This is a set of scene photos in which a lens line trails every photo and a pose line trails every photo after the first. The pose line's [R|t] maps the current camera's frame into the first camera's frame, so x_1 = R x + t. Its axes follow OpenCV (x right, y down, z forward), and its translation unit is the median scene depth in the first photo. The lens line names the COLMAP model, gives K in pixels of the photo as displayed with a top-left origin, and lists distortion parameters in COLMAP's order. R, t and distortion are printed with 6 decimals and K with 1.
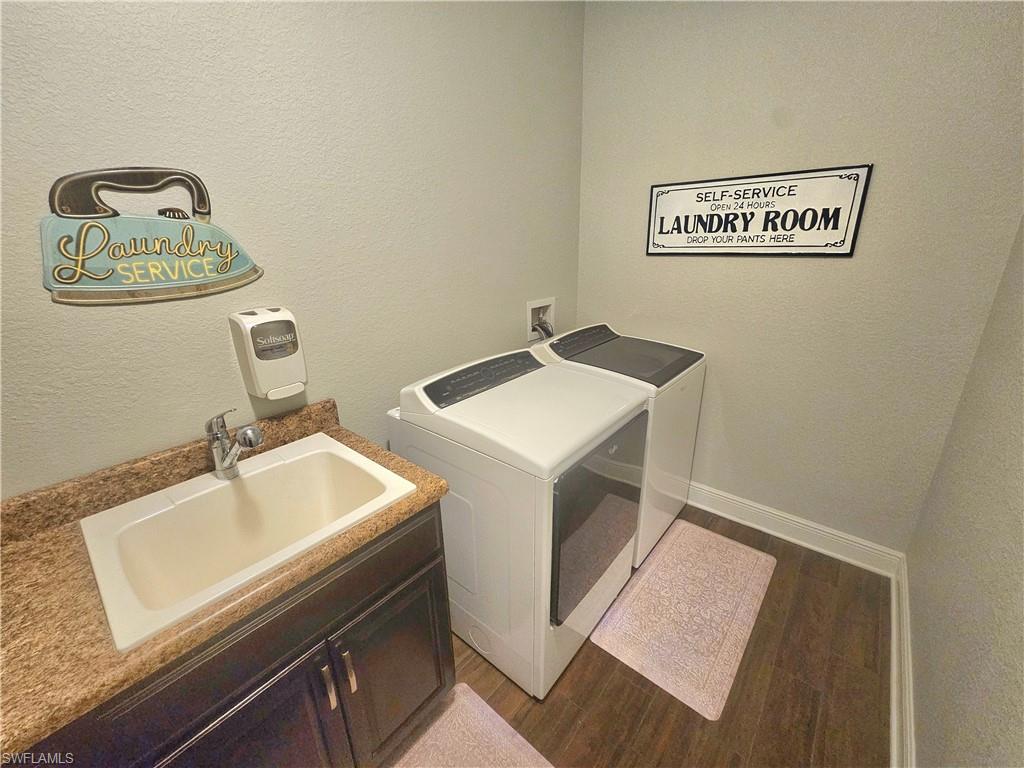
lens RADIAL K [[422.1, 0, 510.9], [0, 422.1, 381.4], [0, 0, 1]] dist [0.000058, 0.000855]
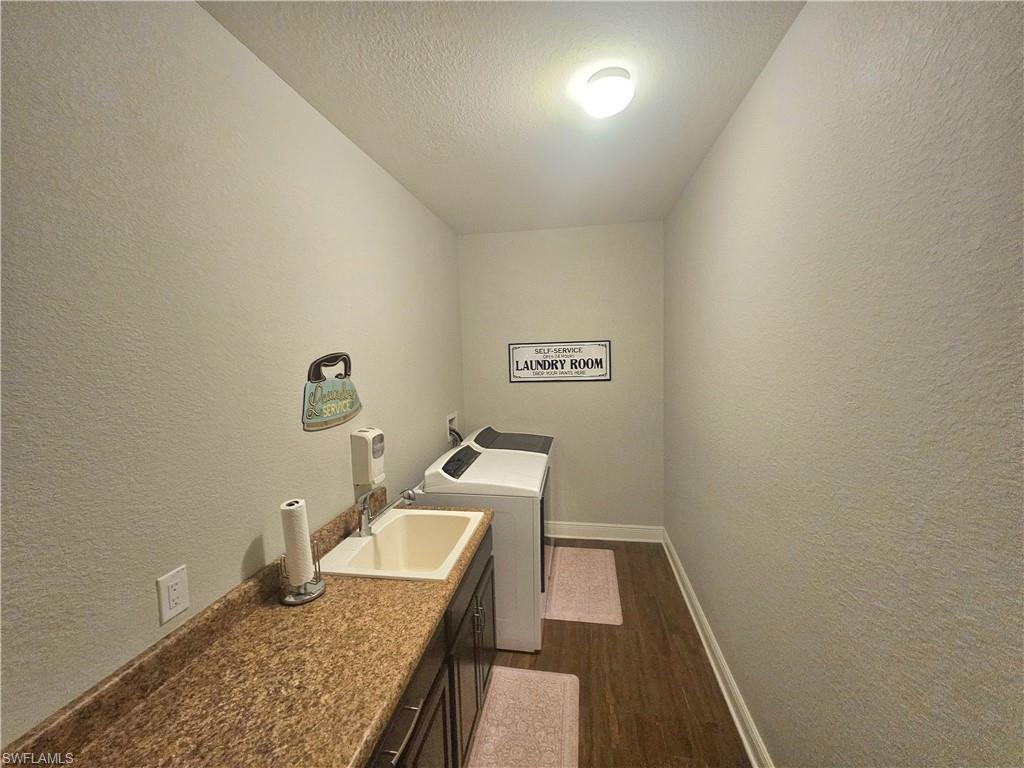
lens RADIAL K [[422.1, 0, 510.9], [0, 422.1, 381.4], [0, 0, 1]] dist [0.000058, 0.000855]
pose [[0.859535, -0.037982, 0.509664, -0.655962], [0.173607, 0.959636, -0.221268, 0.079622], [-0.480688, 0.278669, 0.831434, -0.475294]]
